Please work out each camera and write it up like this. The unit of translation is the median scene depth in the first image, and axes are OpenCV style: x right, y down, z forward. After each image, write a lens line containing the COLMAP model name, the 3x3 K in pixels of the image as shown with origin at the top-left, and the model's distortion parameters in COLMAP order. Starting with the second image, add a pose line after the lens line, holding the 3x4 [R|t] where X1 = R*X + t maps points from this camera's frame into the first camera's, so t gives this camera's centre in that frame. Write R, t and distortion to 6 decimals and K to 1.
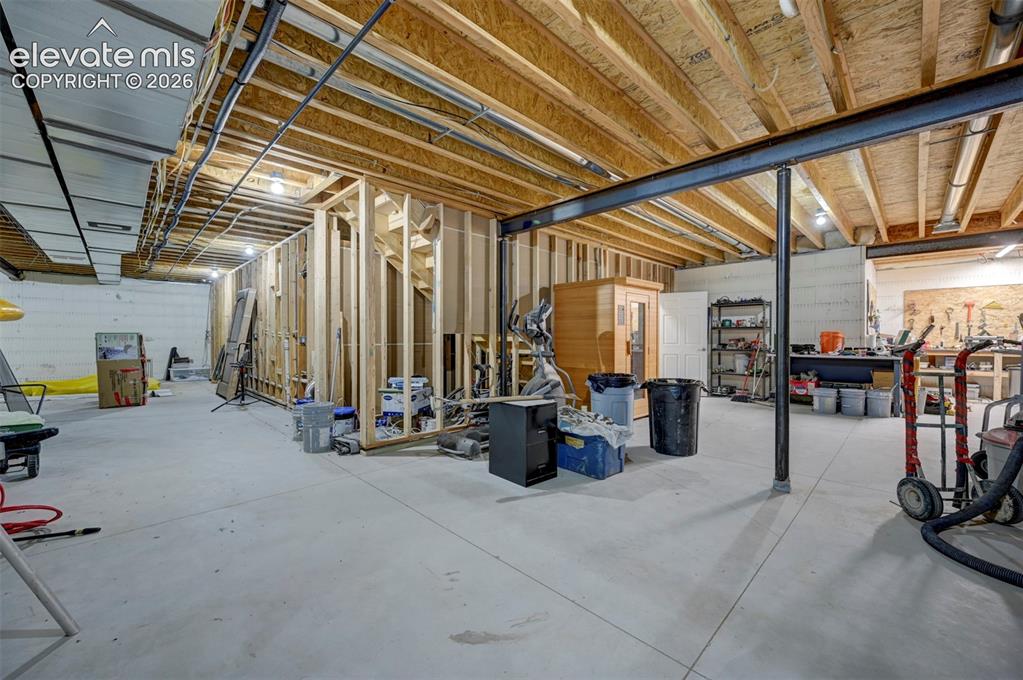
lens RADIAL K [[416.4, 0, 511.5], [0, 416.4, 340.0], [0, 0, 1]] dist [0.000135, 0.000163]
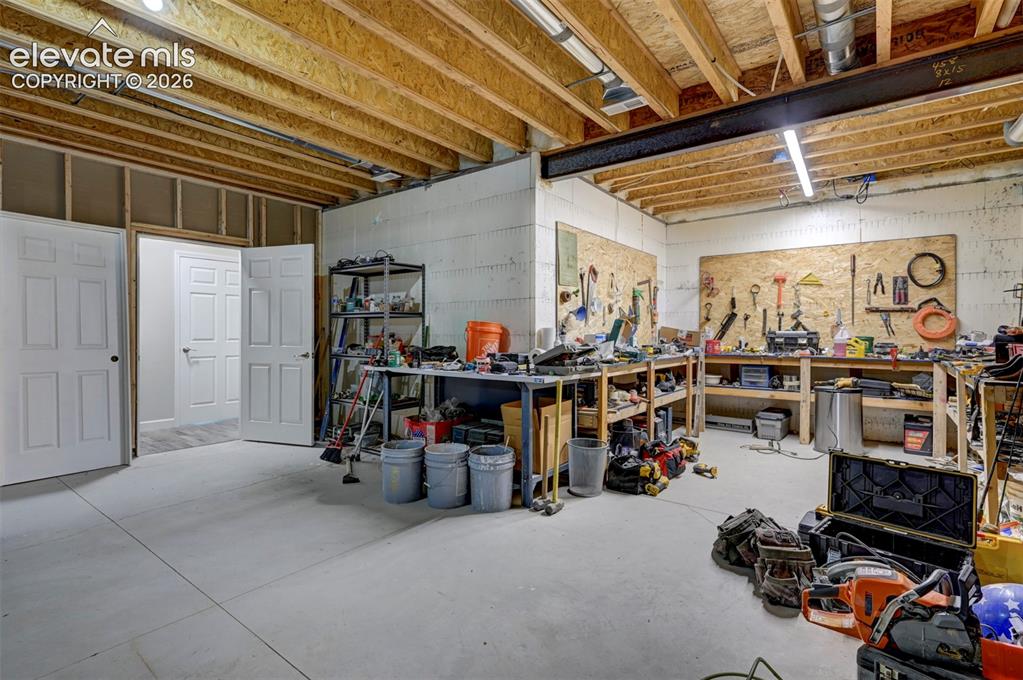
lens RADIAL K [[484.3, 0, 511.5], [0, 484.3, 340.0], [0, 0, 1]] dist [-0.000823, 0.000117]
pose [[0.992665, -0.000381, 0.120895, 0.624463], [-0.000892, 0.999945, 0.010477, -0.003460], [-0.120892, -0.010508, 0.992610, 0.348142]]
